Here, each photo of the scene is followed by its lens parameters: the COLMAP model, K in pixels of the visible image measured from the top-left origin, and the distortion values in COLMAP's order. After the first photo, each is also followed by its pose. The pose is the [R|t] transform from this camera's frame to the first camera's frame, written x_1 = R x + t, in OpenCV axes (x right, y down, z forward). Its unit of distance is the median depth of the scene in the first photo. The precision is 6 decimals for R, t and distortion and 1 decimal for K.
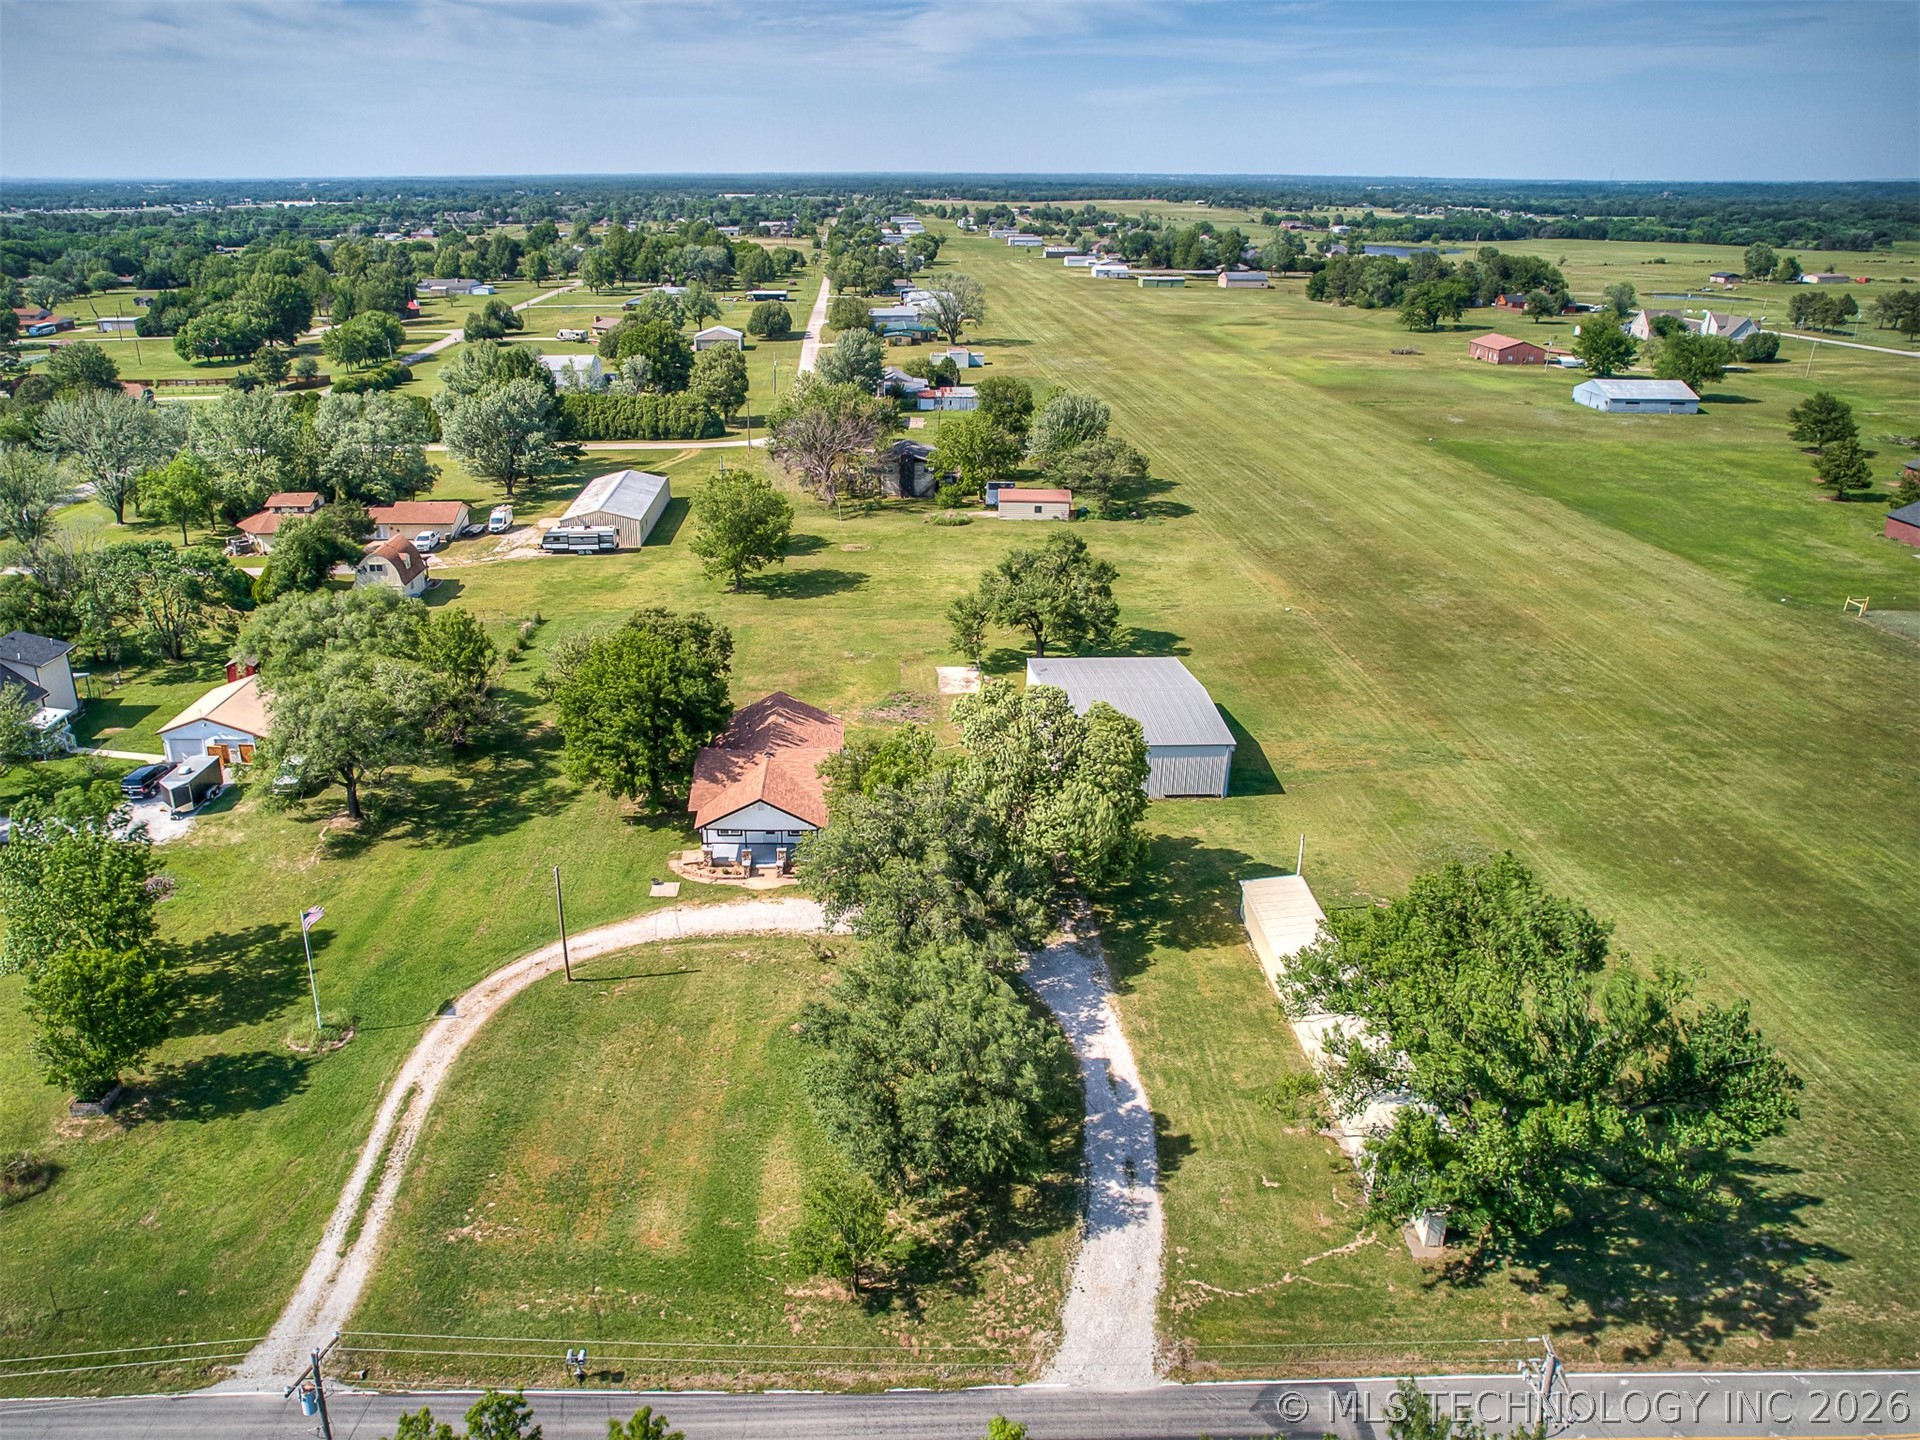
lens RADIAL K [[1383.4, 0, 873.9], [0, 1383.4, 721.6], [0, 0, 1]] dist [-0.080141, 0.063870]
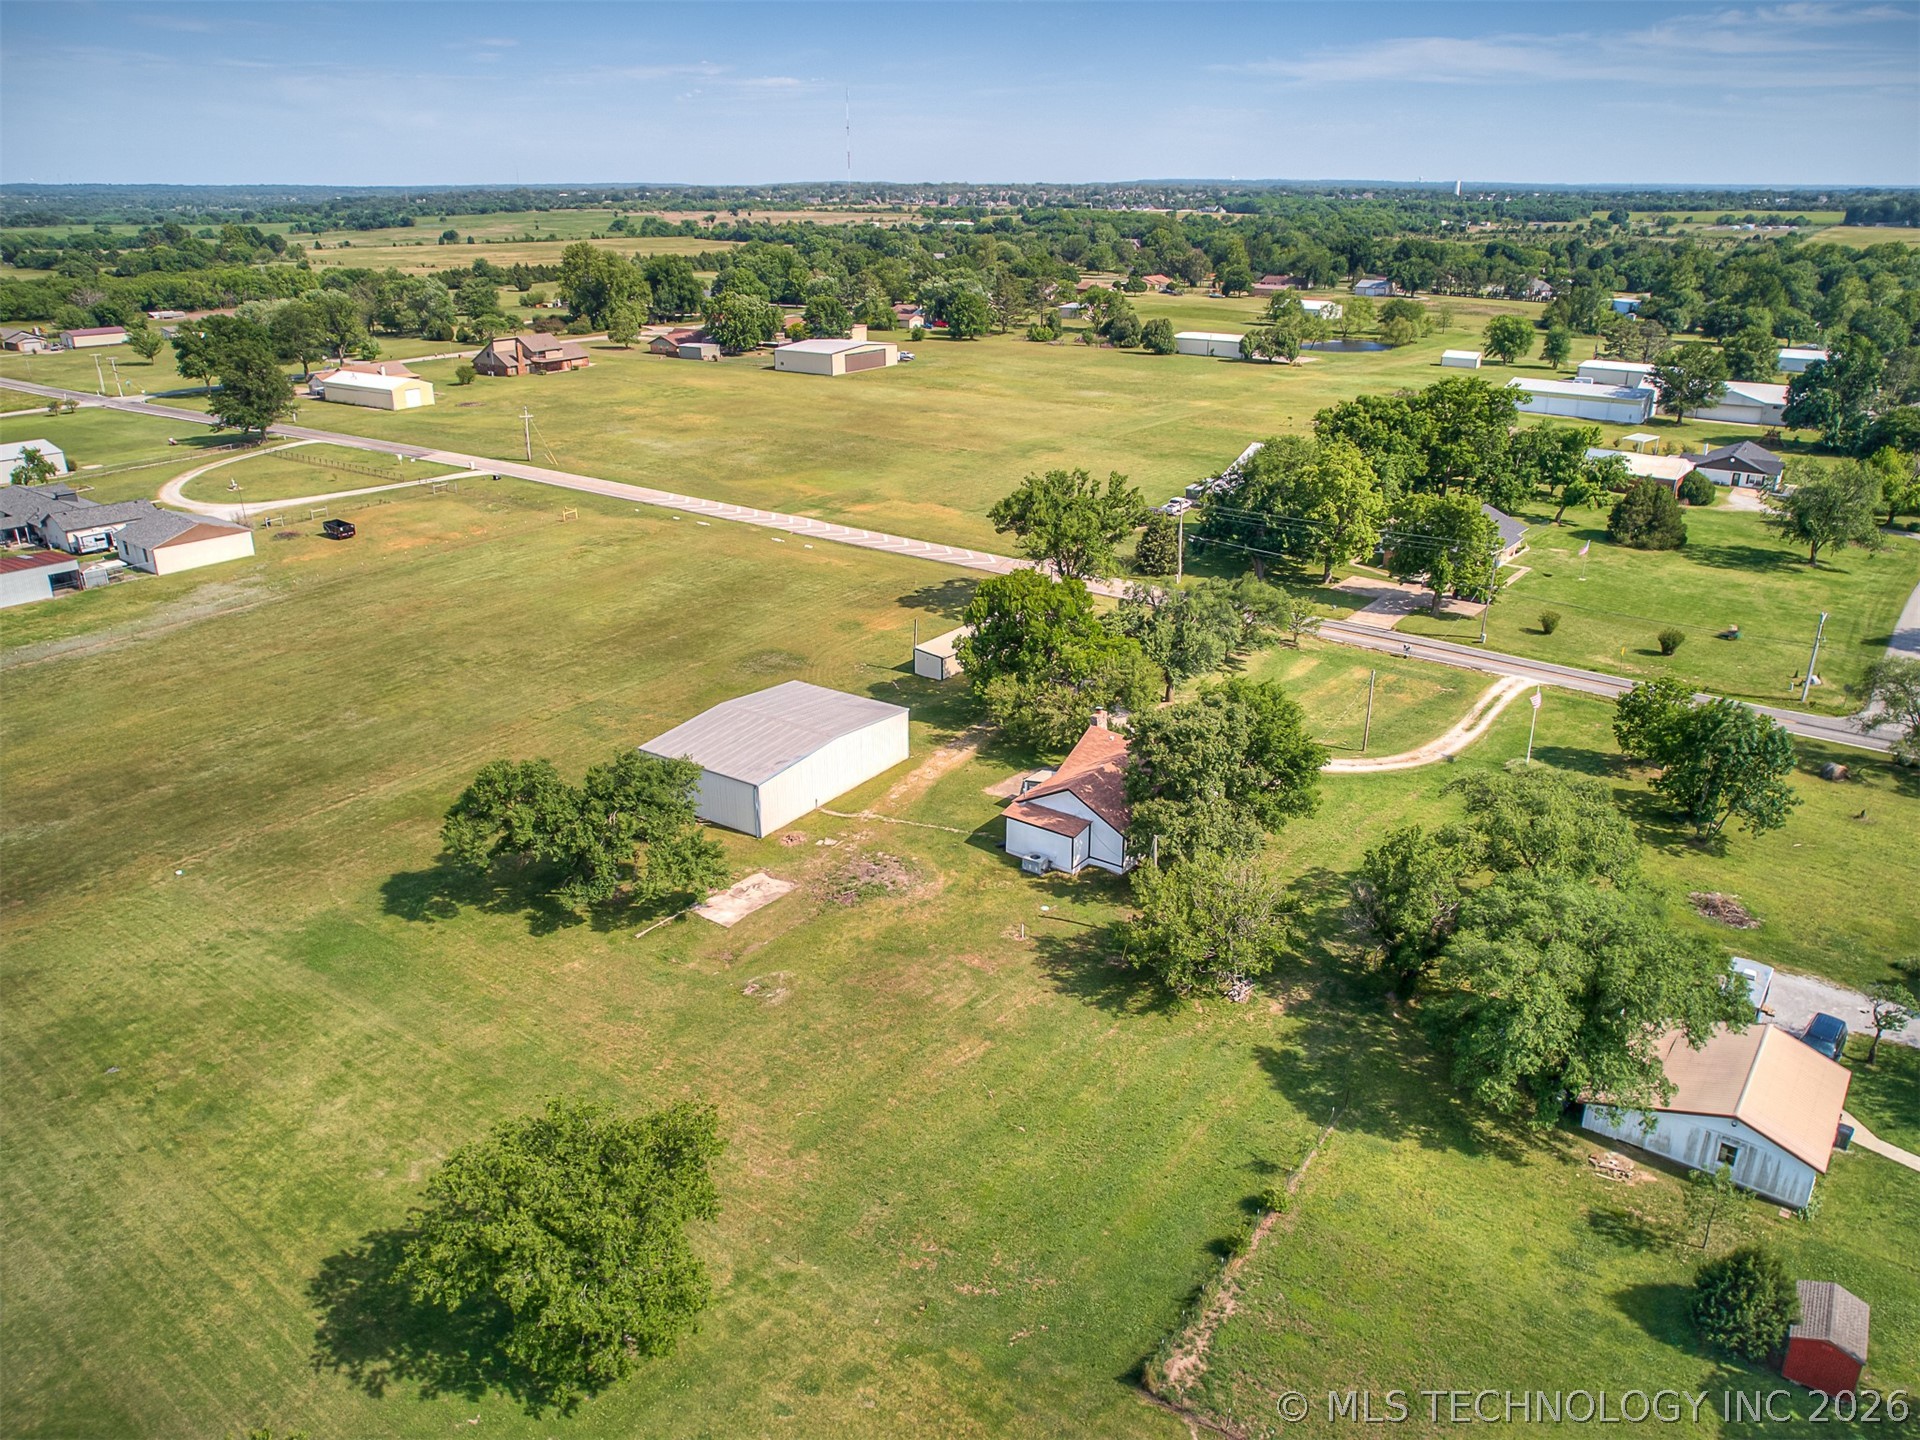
lens RADIAL K [[1385.0, 0, 953.9], [0, 1385.0, 711.4], [0, 0, 1]] dist [-0.075242, 0.063755]
pose [[-0.805037, -0.210698, 0.554546, -0.543658], [0.226036, 0.755333, 0.615125, -0.691885], [-0.548473, 0.620546, -0.560446, 1.631564]]
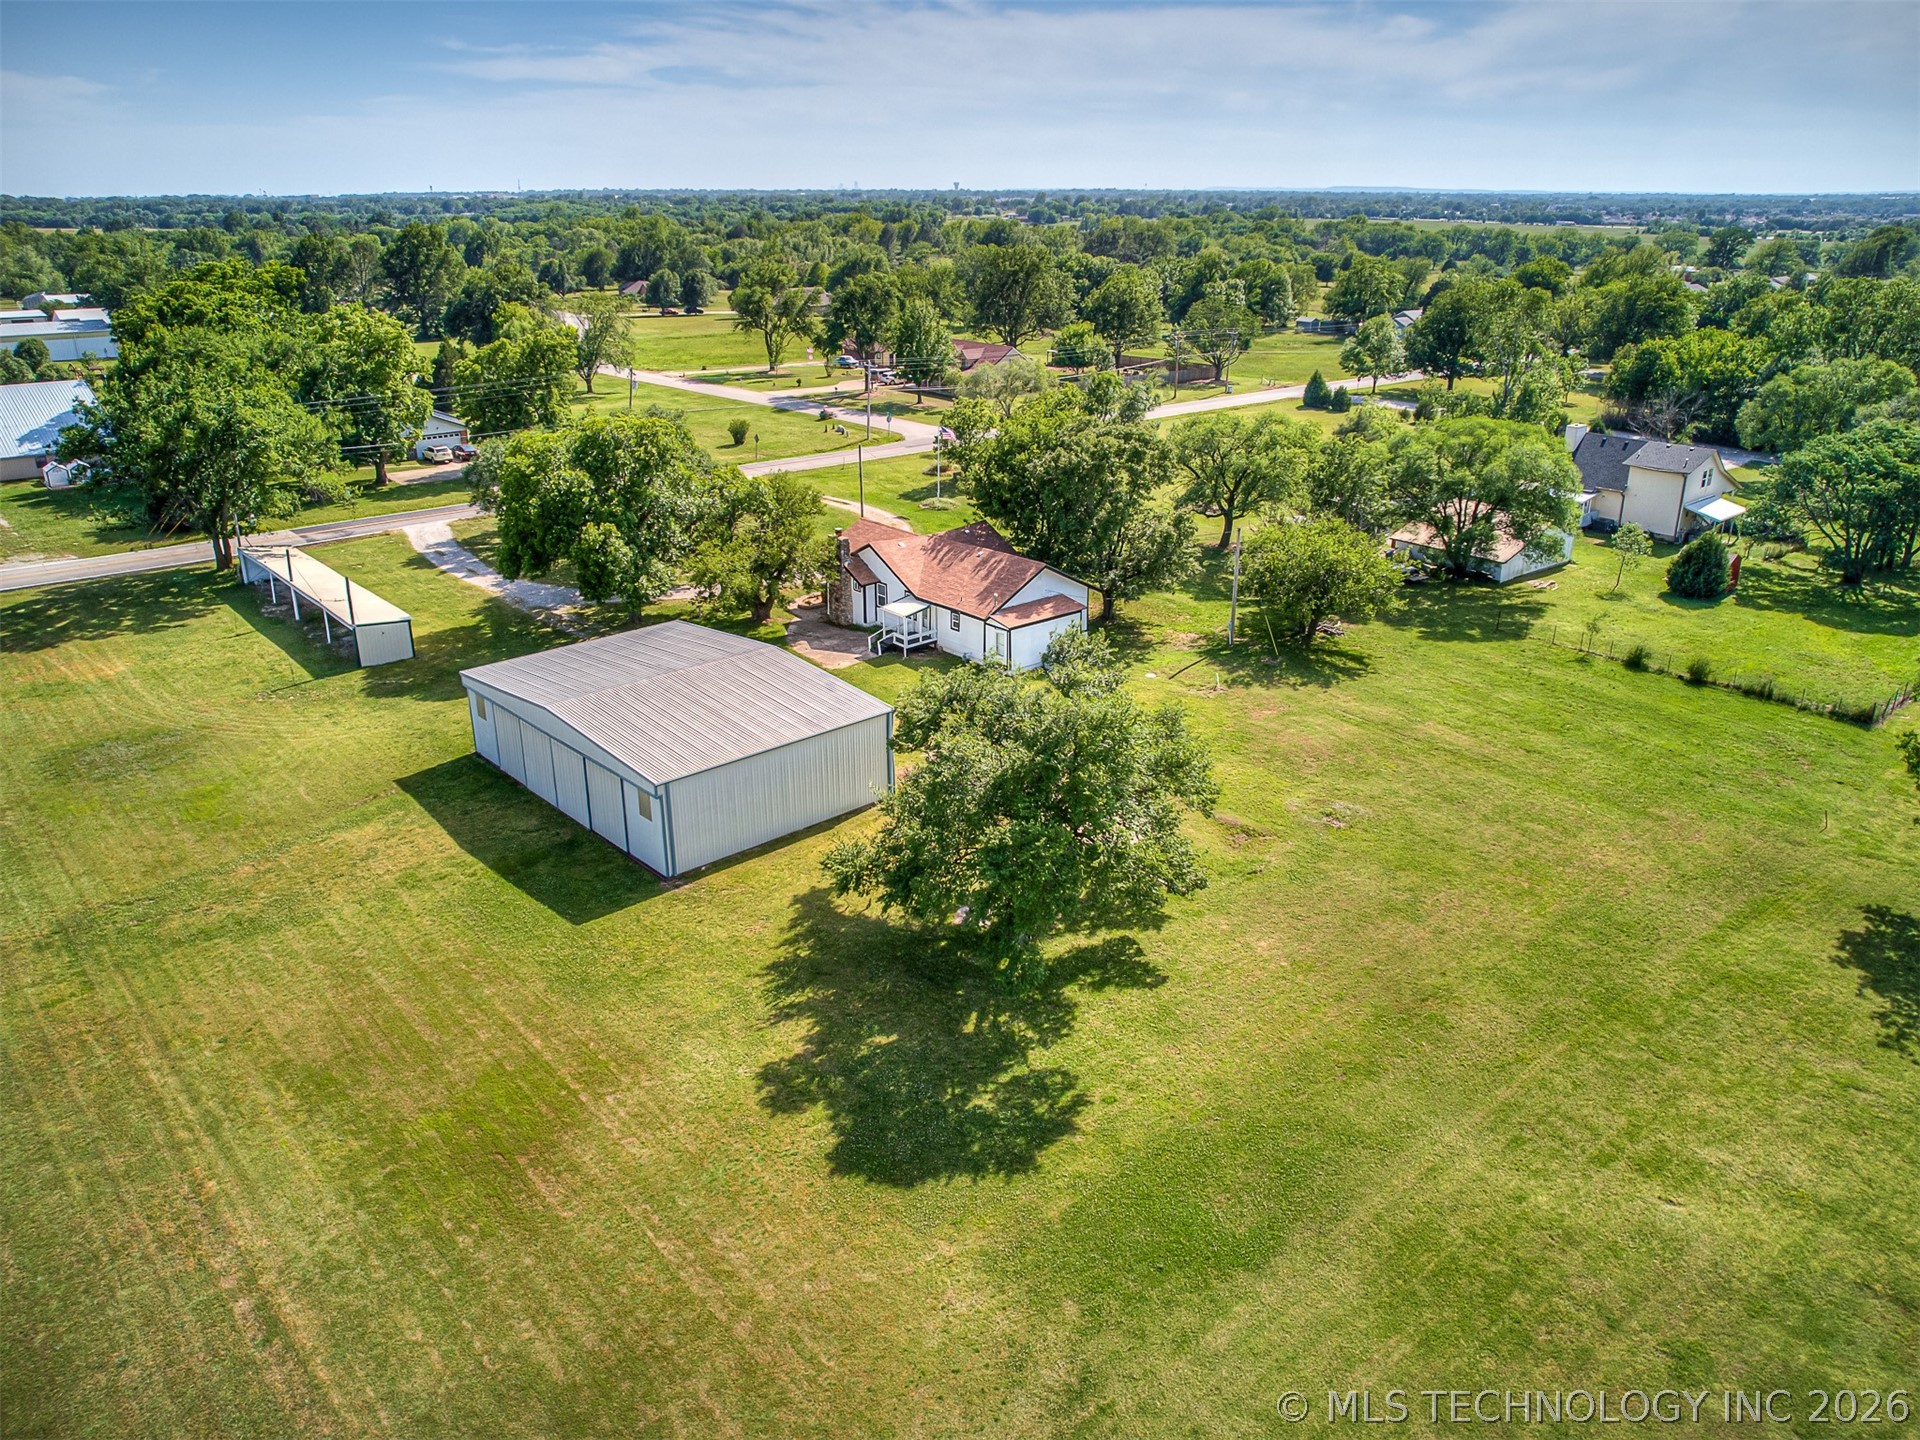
lens RADIAL K [[1374.6, 0, 960.0], [0, 1374.6, 720.0], [0, 0, 1]] dist [-0.065728, 0.049169]
pose [[-0.755709, 0.239827, -0.609416, 0.497434], [-0.242333, 0.762087, 0.600415, -0.439298], [0.608423, 0.601420, -0.517798, 1.522781]]
